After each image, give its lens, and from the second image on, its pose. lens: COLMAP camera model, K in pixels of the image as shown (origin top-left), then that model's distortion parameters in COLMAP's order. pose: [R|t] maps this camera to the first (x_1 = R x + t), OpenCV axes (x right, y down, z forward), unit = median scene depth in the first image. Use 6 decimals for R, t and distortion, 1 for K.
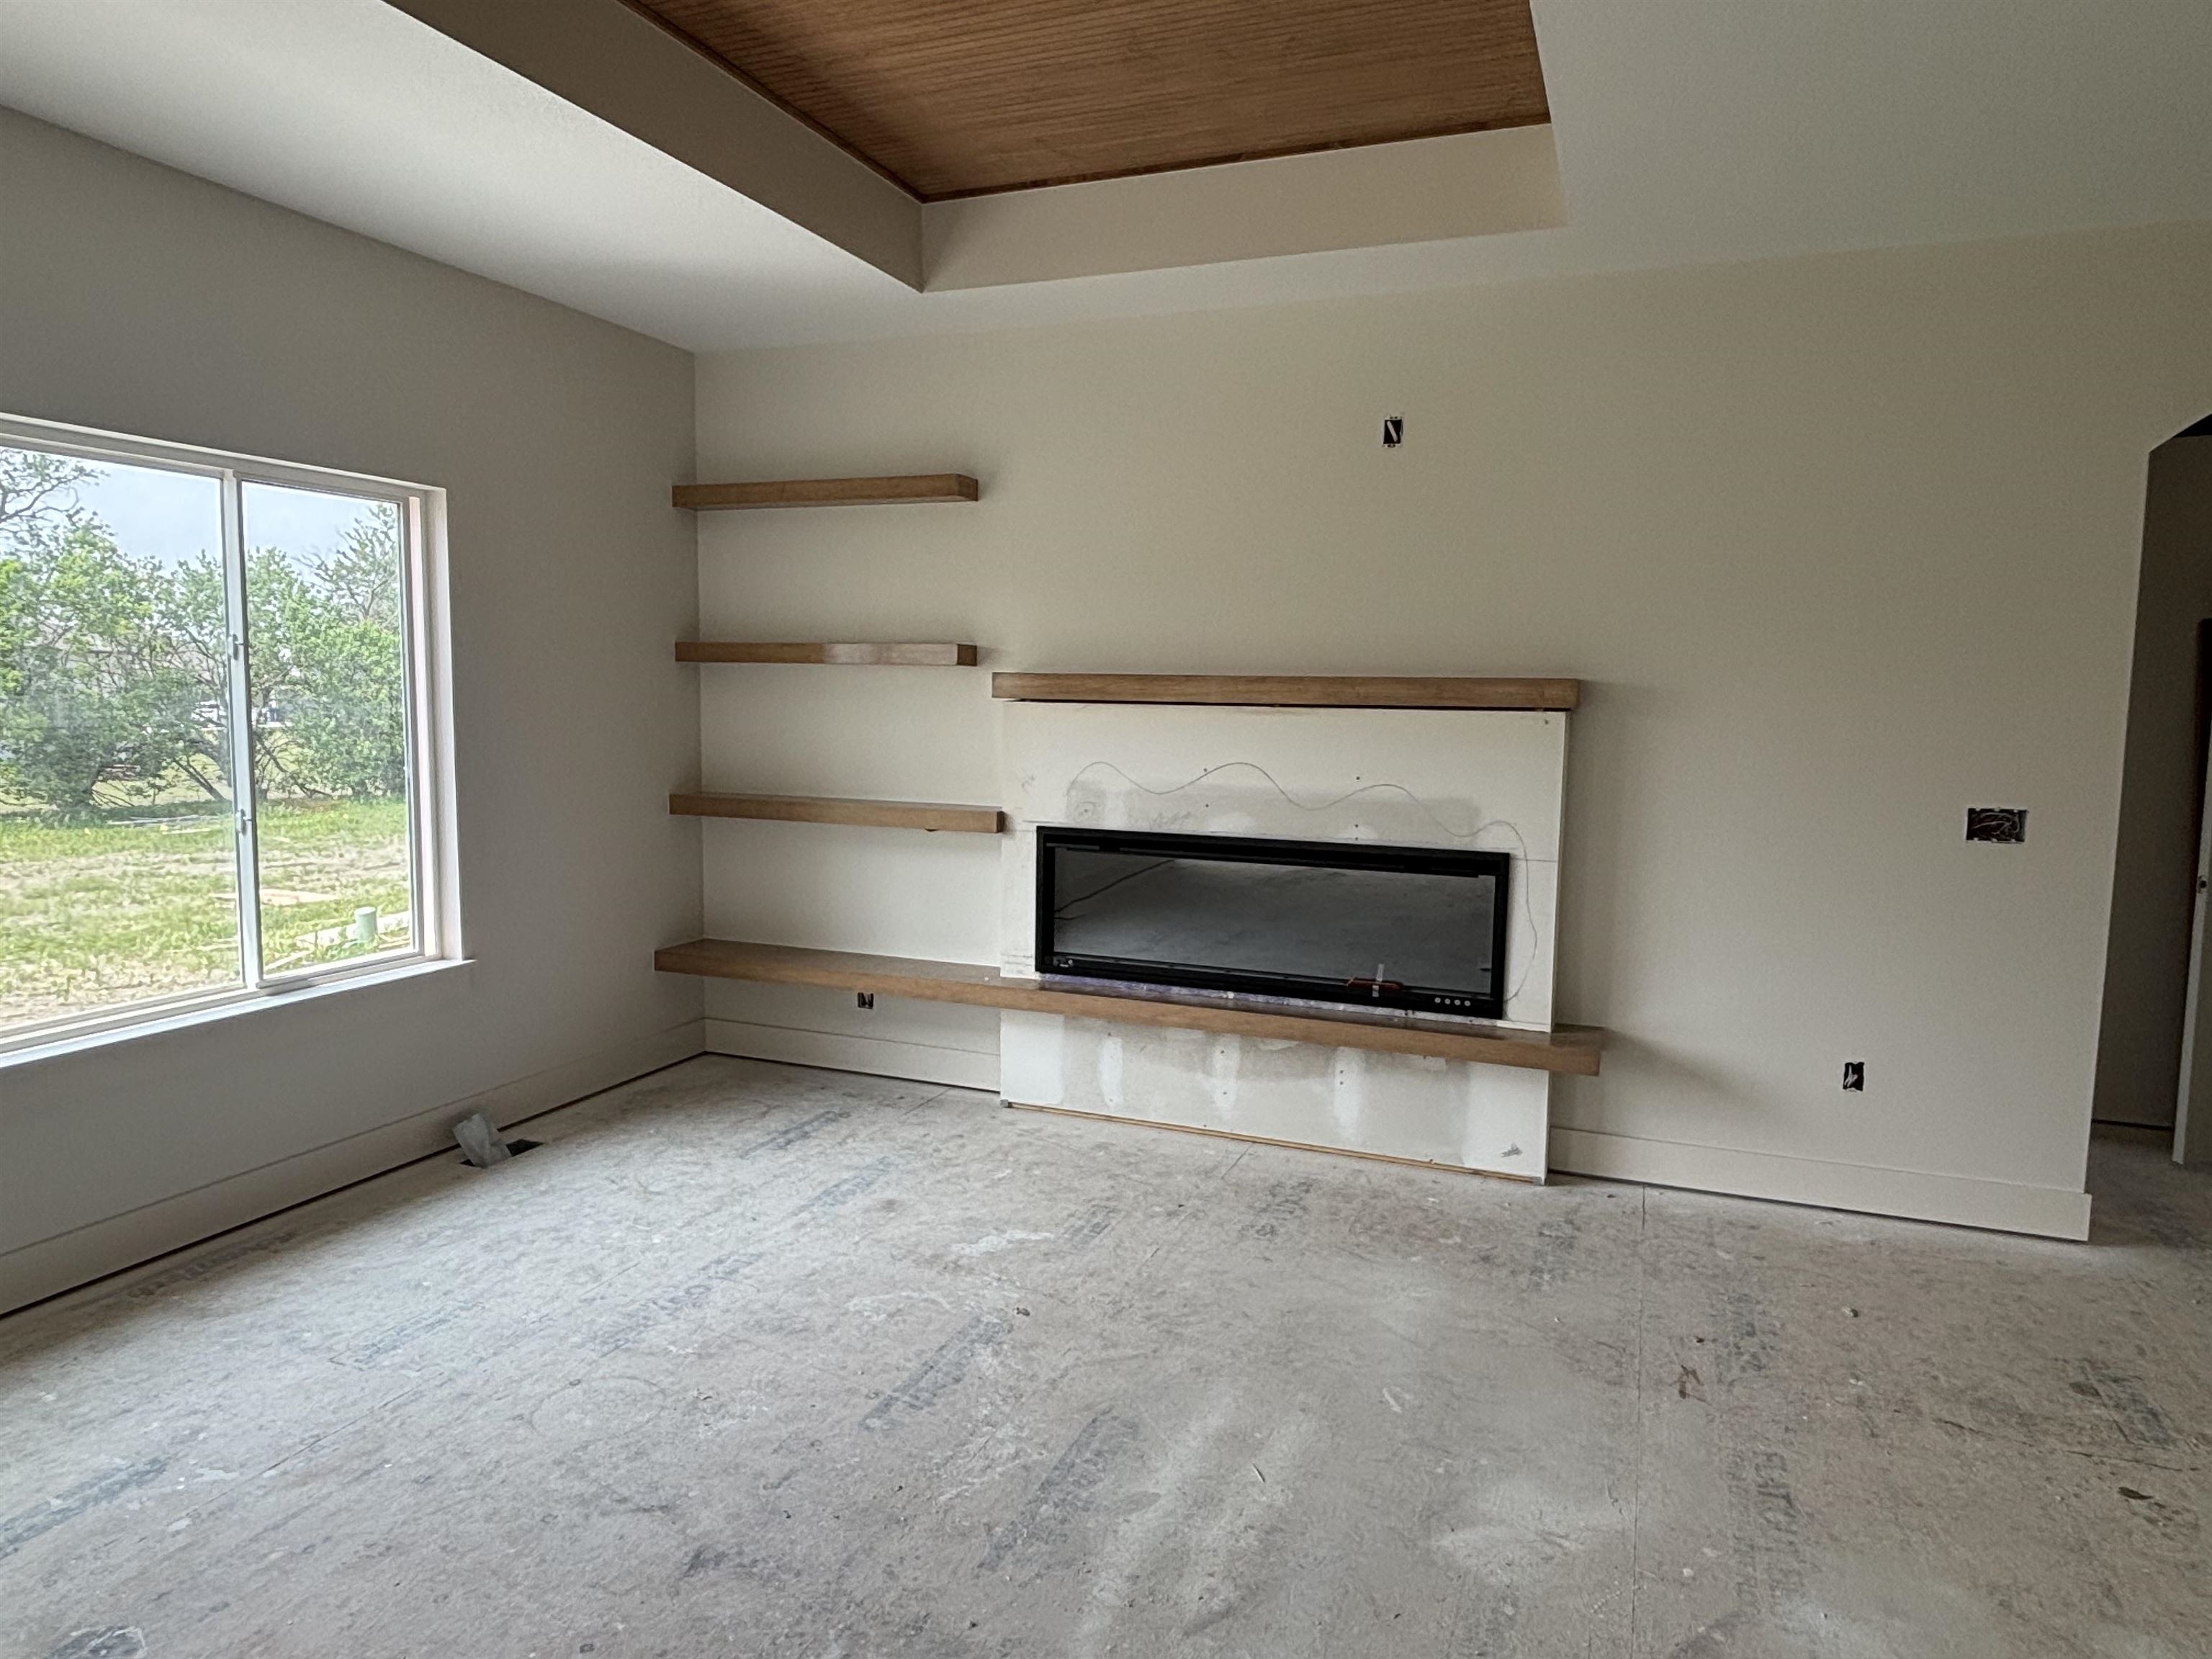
lens RADIAL K [[1404.4, 0, 1049.0], [0, 1404.4, 858.2], [0, 0, 1]] dist [0.053290, -0.068013]
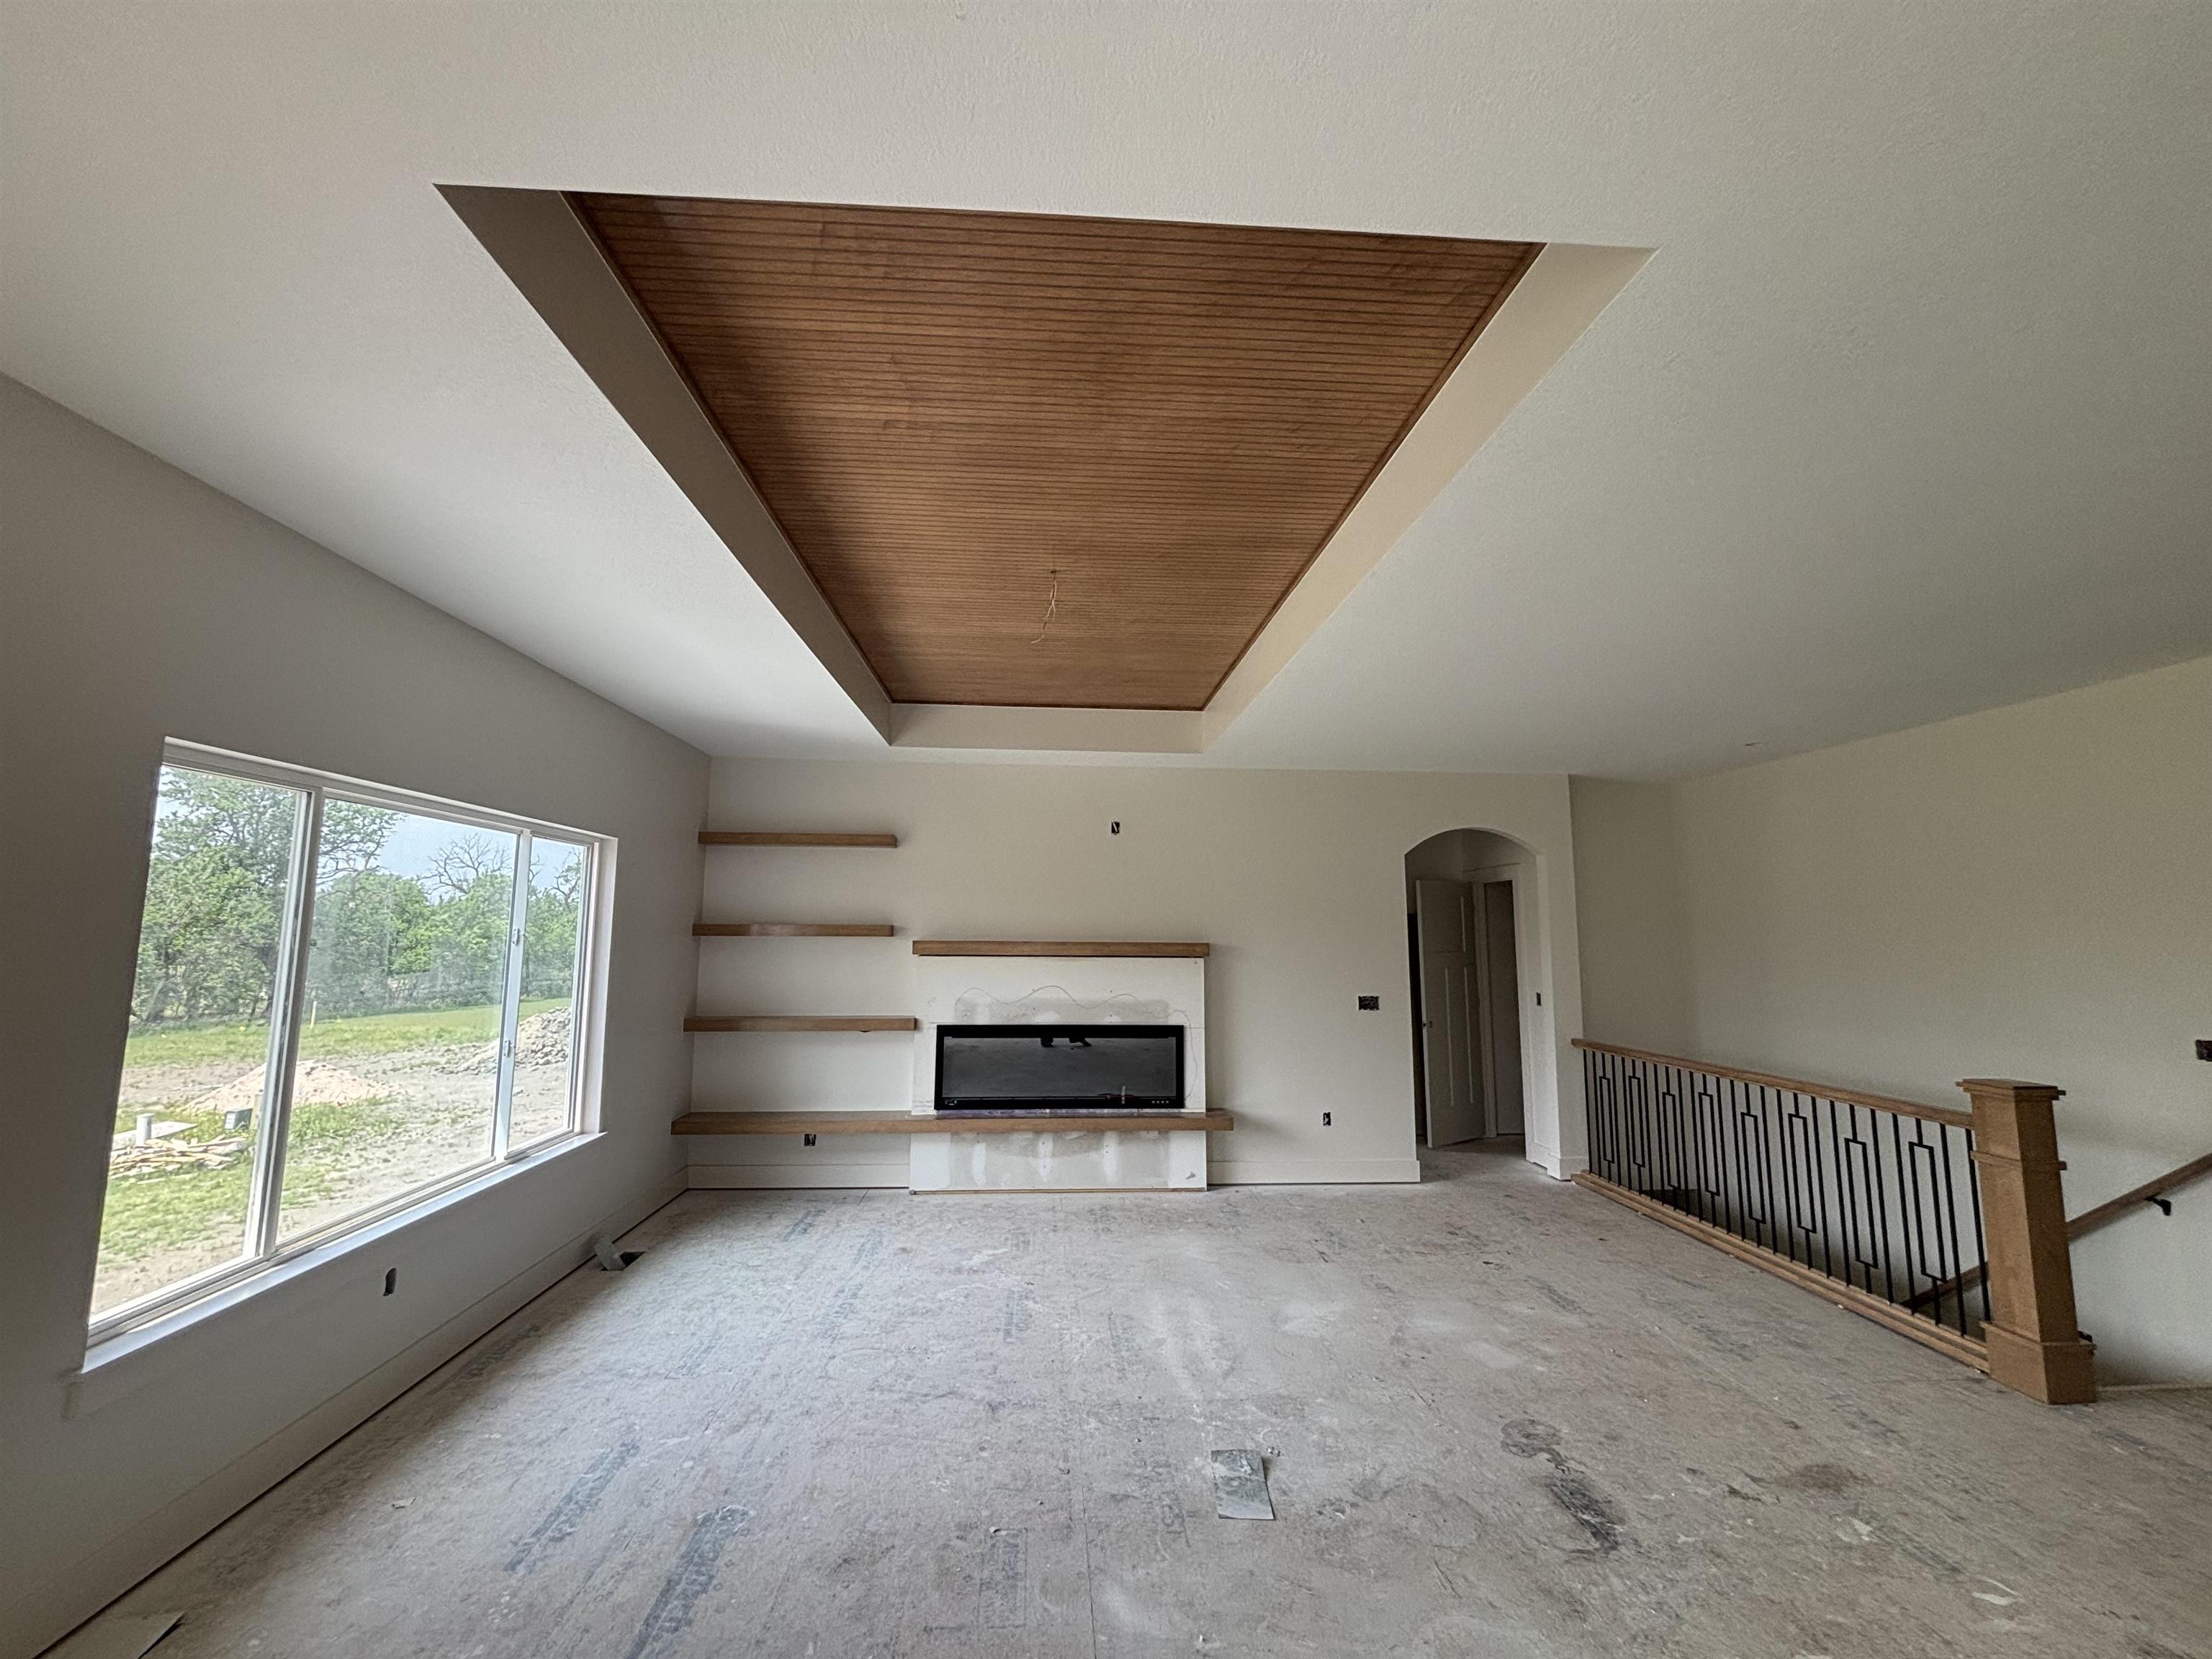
lens RADIAL K [[904.1, 0, 1106.0], [0, 904.1, 829.5], [0, 0, 1]] dist [0.003826, -0.000120]
pose [[0.897629, 0.042466, 0.438701, -0.374788], [0.059734, 0.974443, -0.216548, -0.003683], [-0.436685, 0.220585, 0.872152, -0.188358]]
